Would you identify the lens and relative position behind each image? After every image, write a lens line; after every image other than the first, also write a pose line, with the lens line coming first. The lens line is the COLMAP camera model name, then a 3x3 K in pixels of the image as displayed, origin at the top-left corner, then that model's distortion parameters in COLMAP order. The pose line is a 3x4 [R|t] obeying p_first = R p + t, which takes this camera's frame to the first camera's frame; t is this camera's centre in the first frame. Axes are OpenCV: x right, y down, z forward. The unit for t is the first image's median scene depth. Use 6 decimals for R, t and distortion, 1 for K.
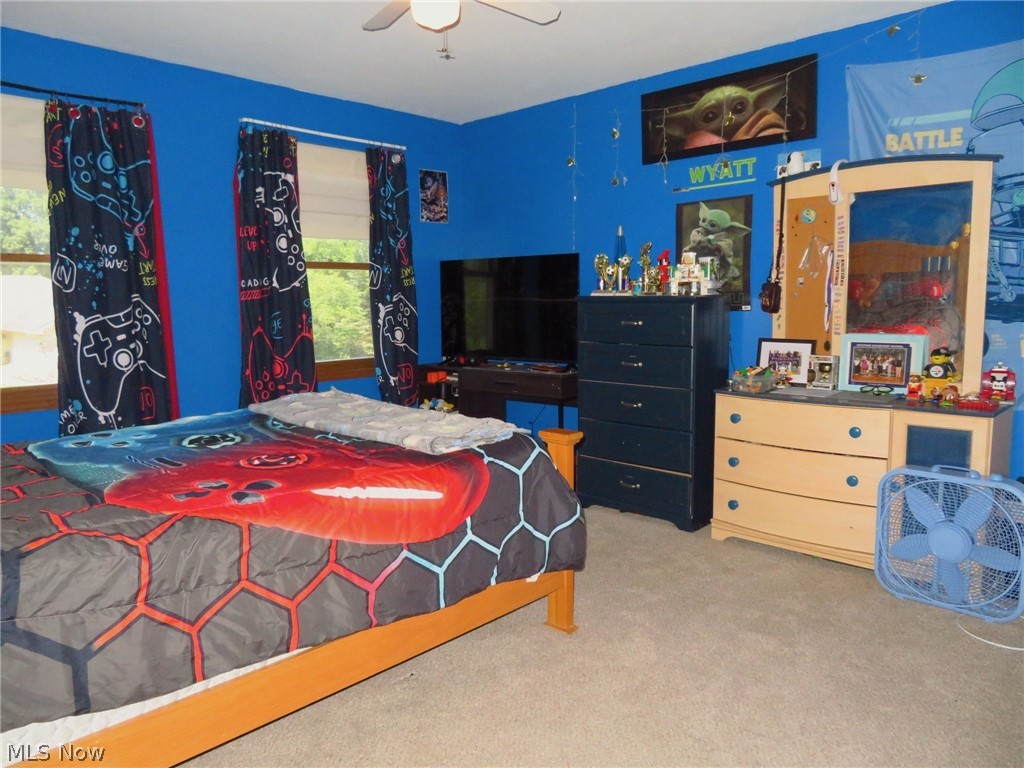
lens RADIAL K [[744.9, 0, 512.5], [0, 744.9, 379.0], [0, 0, 1]] dist [-0.005347, 0.000403]
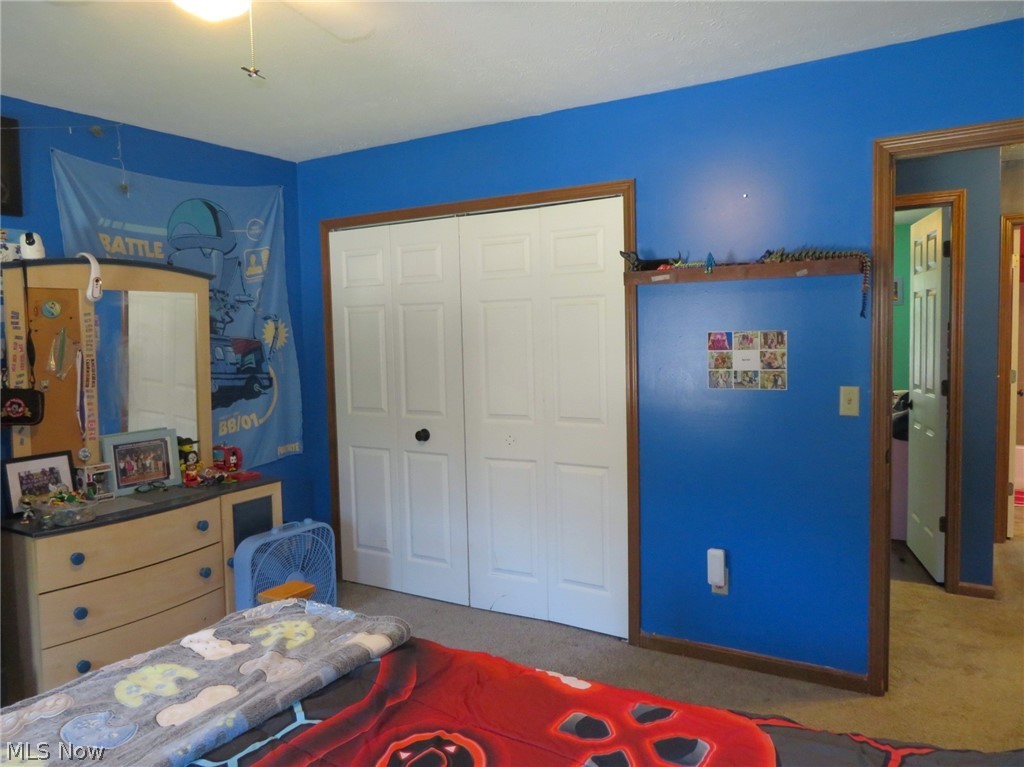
lens RADIAL K [[744.9, 0, 513.1], [0, 744.9, 384.9], [0, 0, 1]] dist [-0.005347, 0.000403]
pose [[-0.206495, -0.049365, 0.977202, -0.588173], [0.141010, 0.986799, 0.079647, -0.132781], [-0.968233, 0.154242, -0.196808, 0.700478]]
